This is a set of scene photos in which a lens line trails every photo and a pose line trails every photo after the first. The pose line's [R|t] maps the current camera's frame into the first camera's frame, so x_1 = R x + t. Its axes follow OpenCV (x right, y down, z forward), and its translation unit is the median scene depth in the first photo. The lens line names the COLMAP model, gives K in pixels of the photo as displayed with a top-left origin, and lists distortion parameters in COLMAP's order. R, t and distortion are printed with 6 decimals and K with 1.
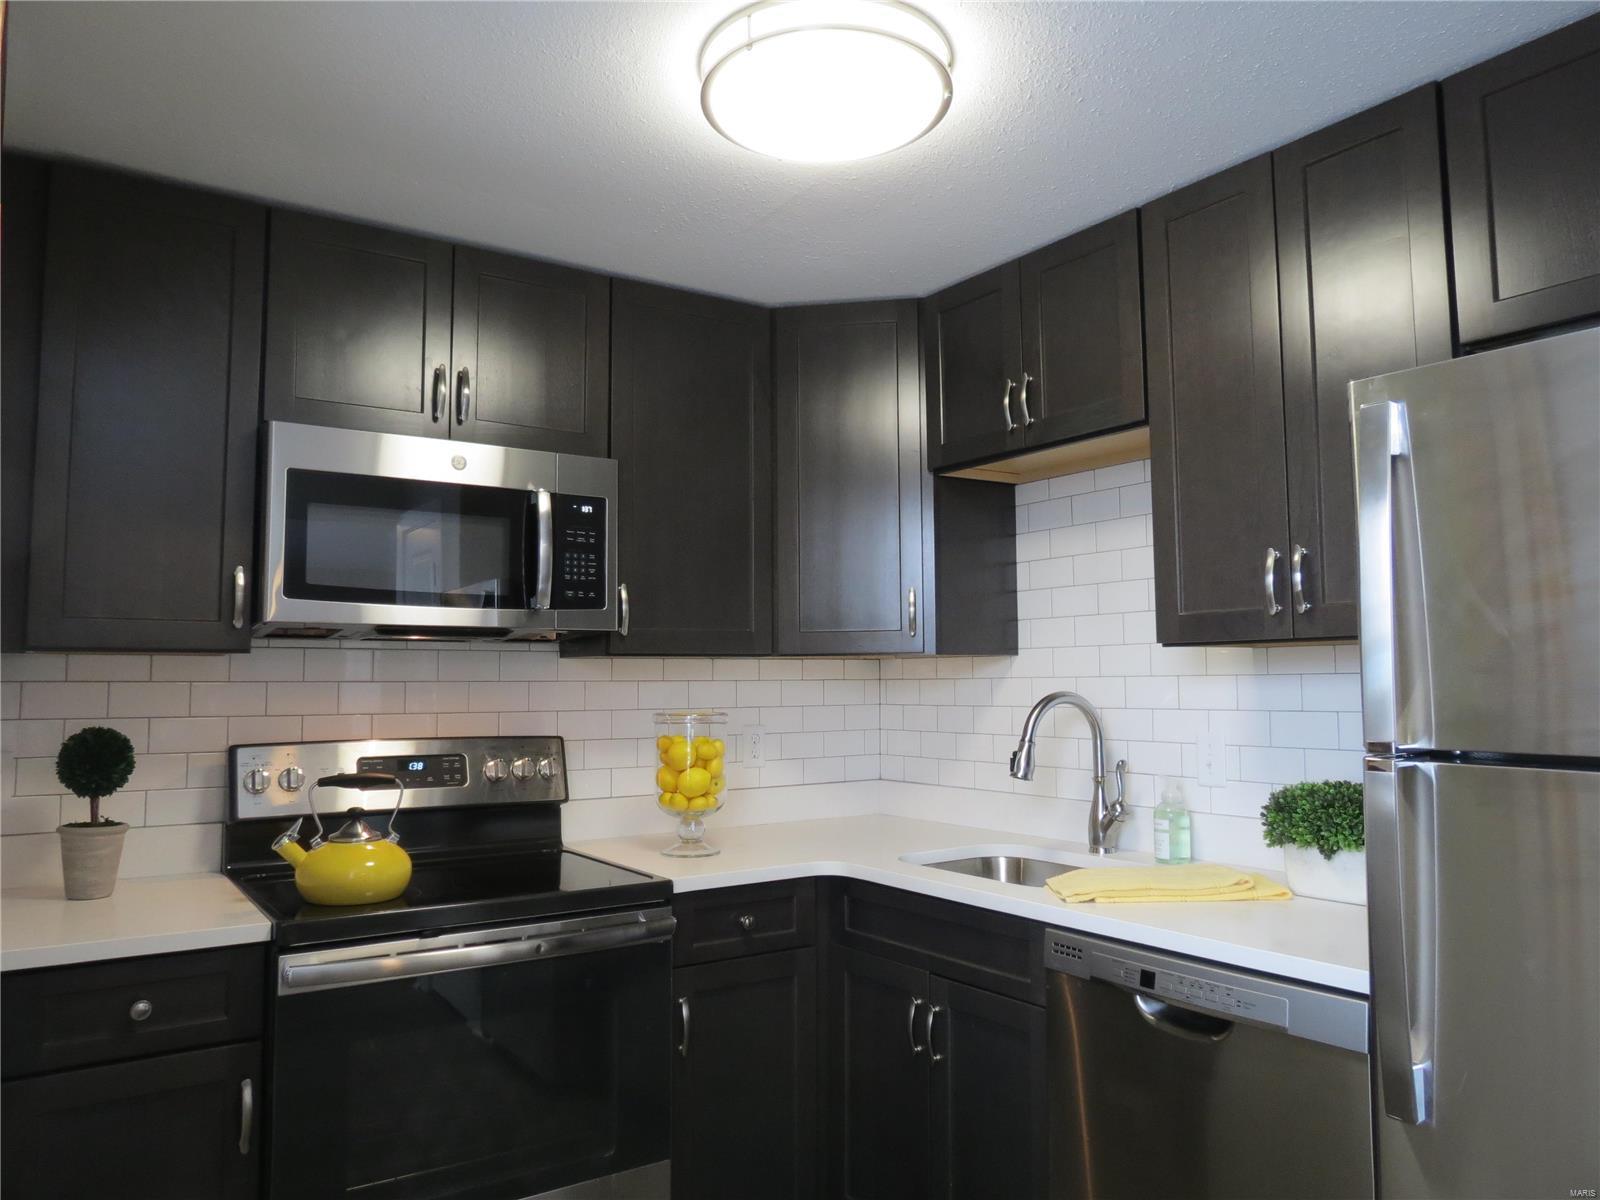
lens RADIAL K [[1141.1, 0, 800.0], [0, 1141.1, 600.0], [0, 0, 1]] dist [-0.012482, 0.000131]
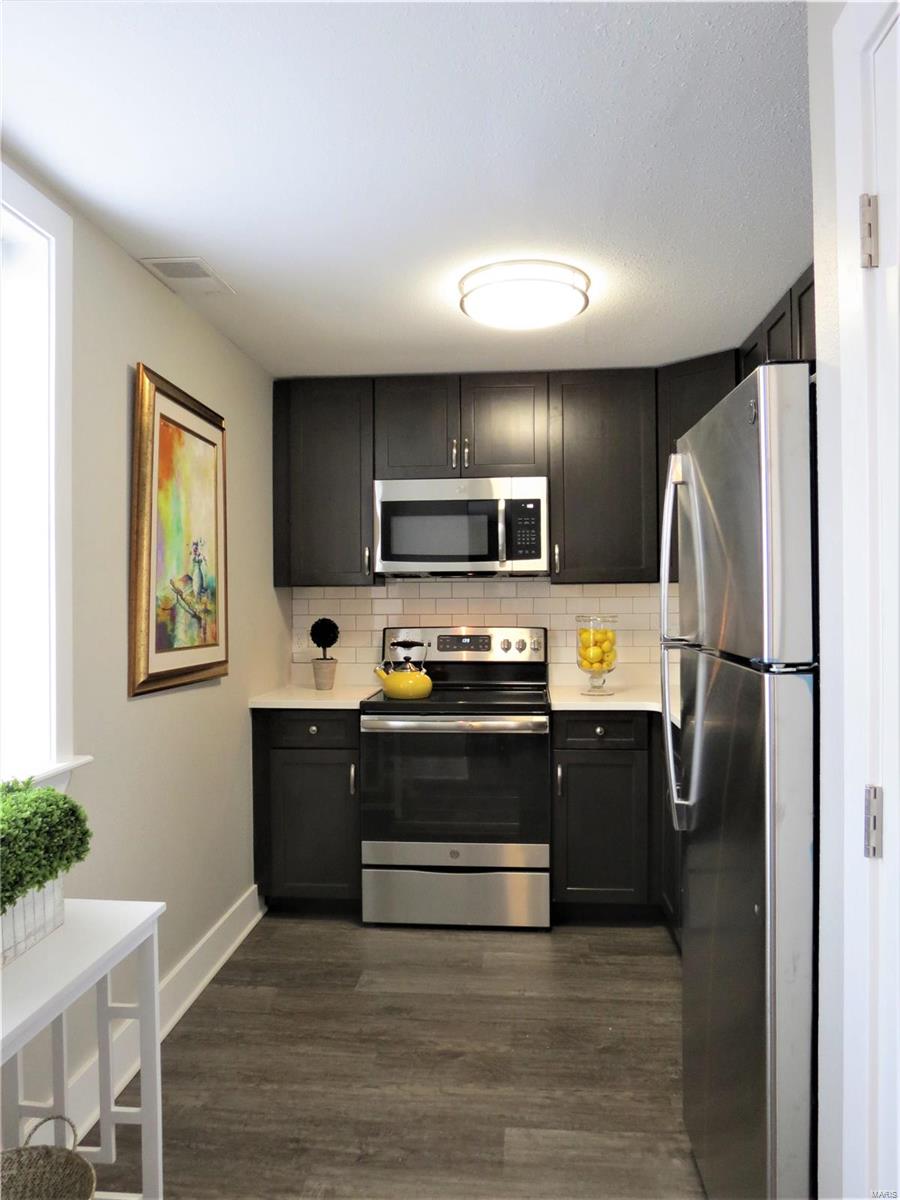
lens RADIAL K [[884.9, 0, 450.0], [0, 884.9, 600.0], [0, 0, 1]] dist [-0.040016, 0.007445]
pose [[0.775313, 0.001009, -0.631576, 0.628066], [0.049389, 0.996840, 0.062221, -0.023032], [0.629643, -0.079434, 0.772813, -0.211654]]
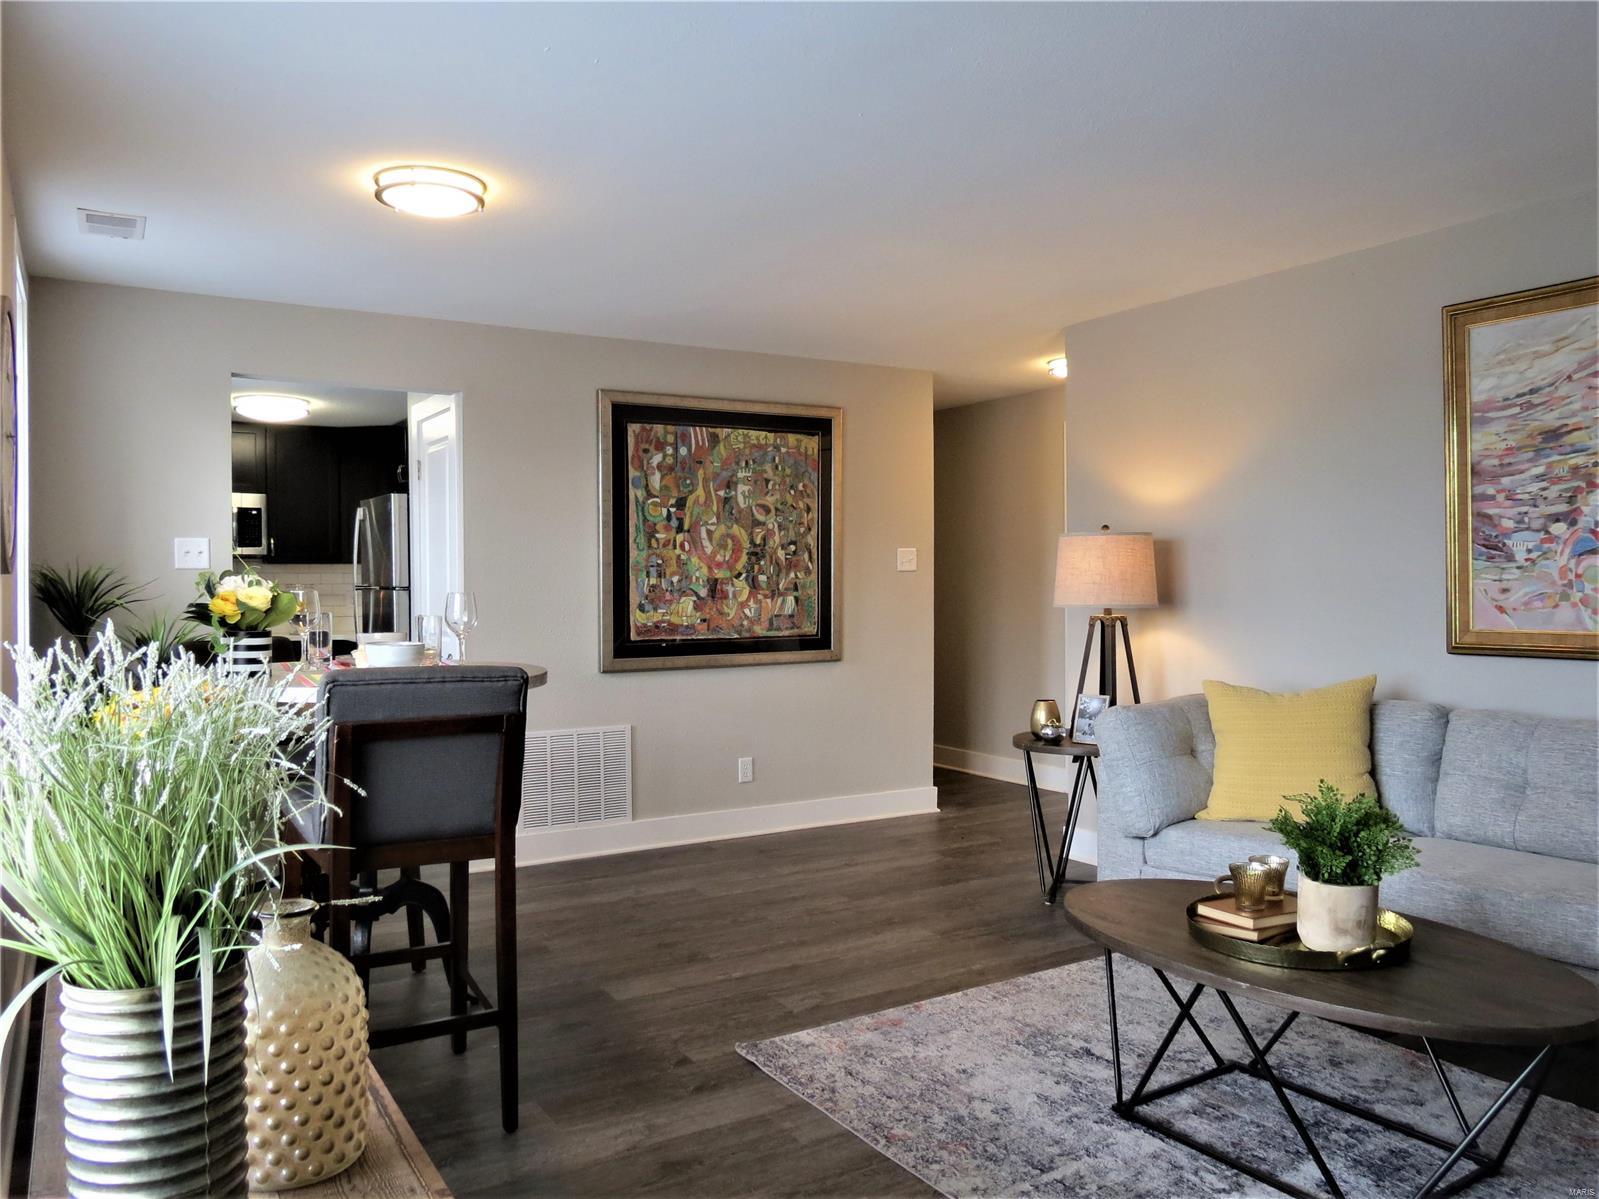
lens RADIAL K [[1179.1, 0, 799.5], [0, 1179.1, 599.5], [0, 0, 1]] dist [-0.040016, 0.007445]
pose [[0.998948, -0.001193, -0.045833, 1.306964], [0.005163, 0.996231, 0.086590, -0.108635], [0.045557, -0.086735, 0.995189, -1.857706]]
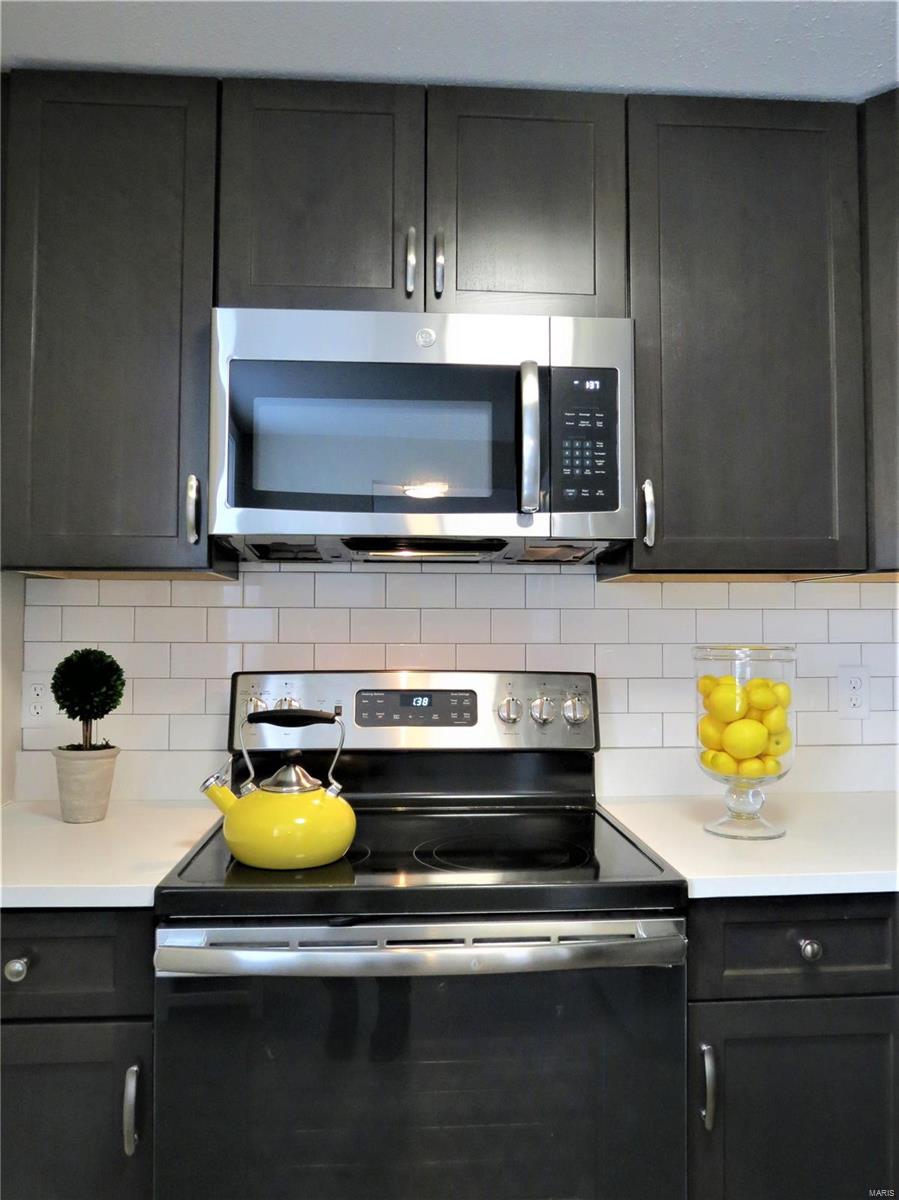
lens RADIAL K [[884.9, 0, 449.5], [0, 884.9, 600.0], [0, 0, 1]] dist [-0.040016, 0.007445]
pose [[0.862641, -0.012667, -0.505659, 0.033738], [0.030780, 0.999148, 0.027481, 0.048916], [0.504880, -0.039270, 0.862296, 0.424256]]
